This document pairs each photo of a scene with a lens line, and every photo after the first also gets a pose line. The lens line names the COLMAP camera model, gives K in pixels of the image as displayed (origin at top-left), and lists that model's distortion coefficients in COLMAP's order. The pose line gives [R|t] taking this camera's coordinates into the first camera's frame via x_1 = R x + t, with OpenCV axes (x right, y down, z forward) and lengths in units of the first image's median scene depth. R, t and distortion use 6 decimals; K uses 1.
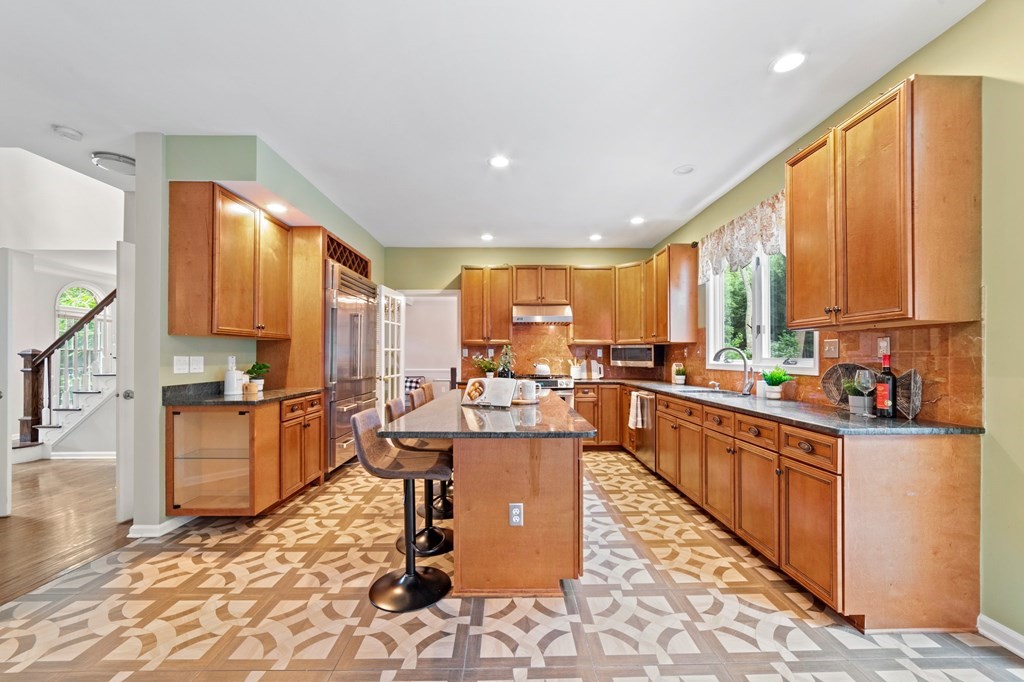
lens RADIAL K [[407.7, 0, 514.8], [0, 407.7, 345.7], [0, 0, 1]] dist [-0.009900, 0.000499]
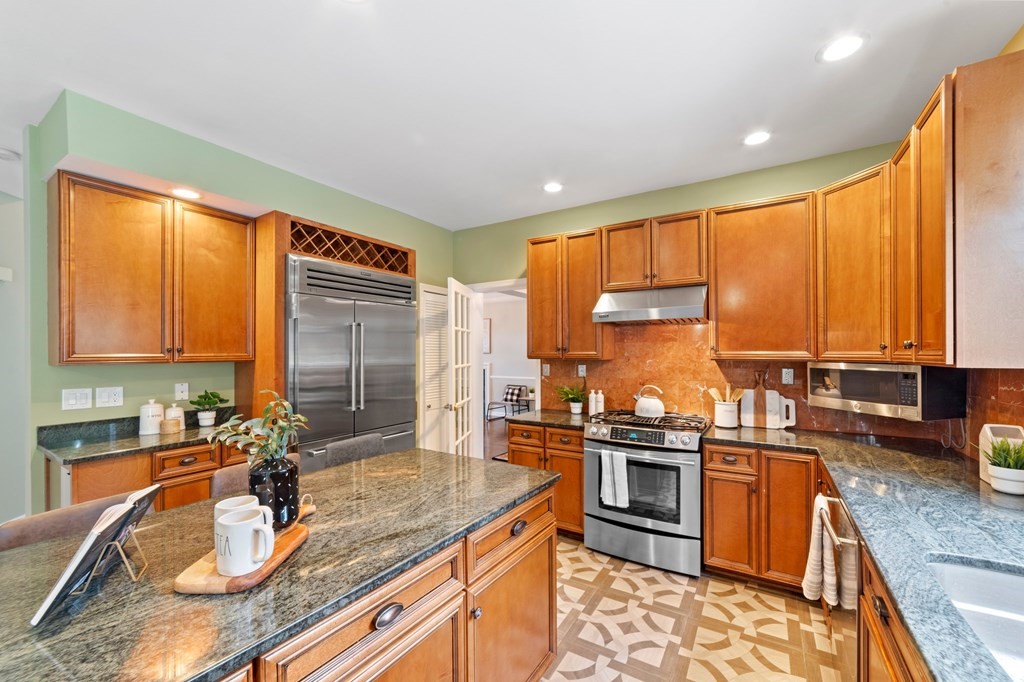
lens RADIAL K [[407.7, 0, 512.3], [0, 407.7, 350.2], [0, 0, 1]] dist [-0.009900, 0.000499]
pose [[0.835207, -0.003174, -0.549927, 0.222342], [0.016407, 0.999682, 0.019148, -0.031737], [0.549691, -0.025015, 0.834993, 0.450784]]
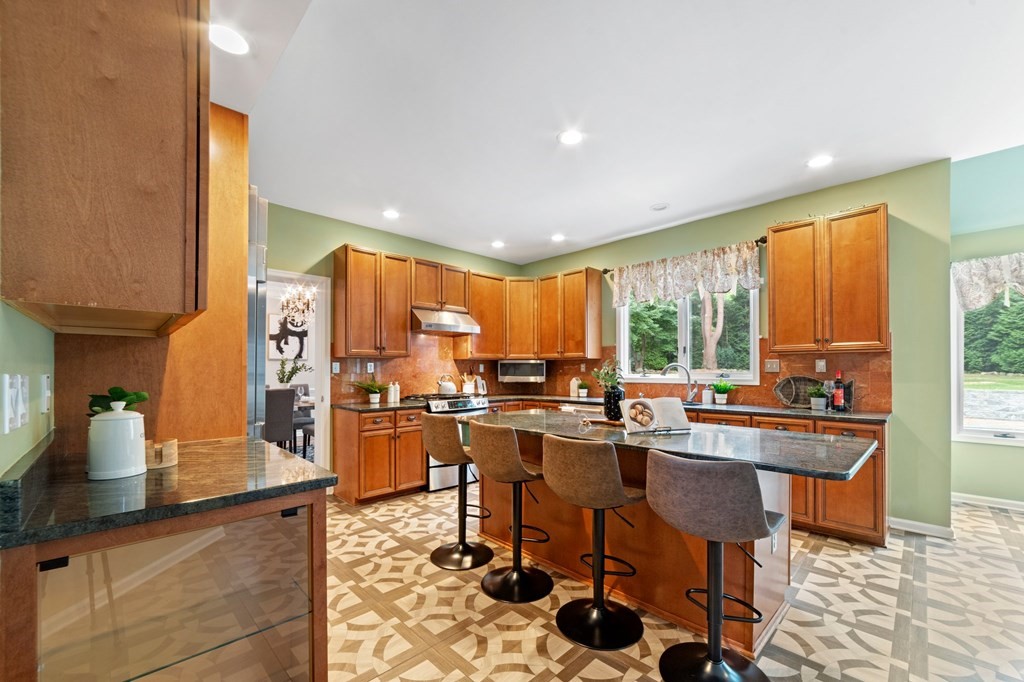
lens RADIAL K [[407.7, 0, 521.4], [0, 407.7, 370.5], [0, 0, 1]] dist [-0.009900, 0.000499]
pose [[0.720434, -0.001173, 0.693522, -0.420369], [-0.015751, 0.999713, 0.018053, 0.005209], [-0.693344, -0.023929, 0.720209, 0.291048]]
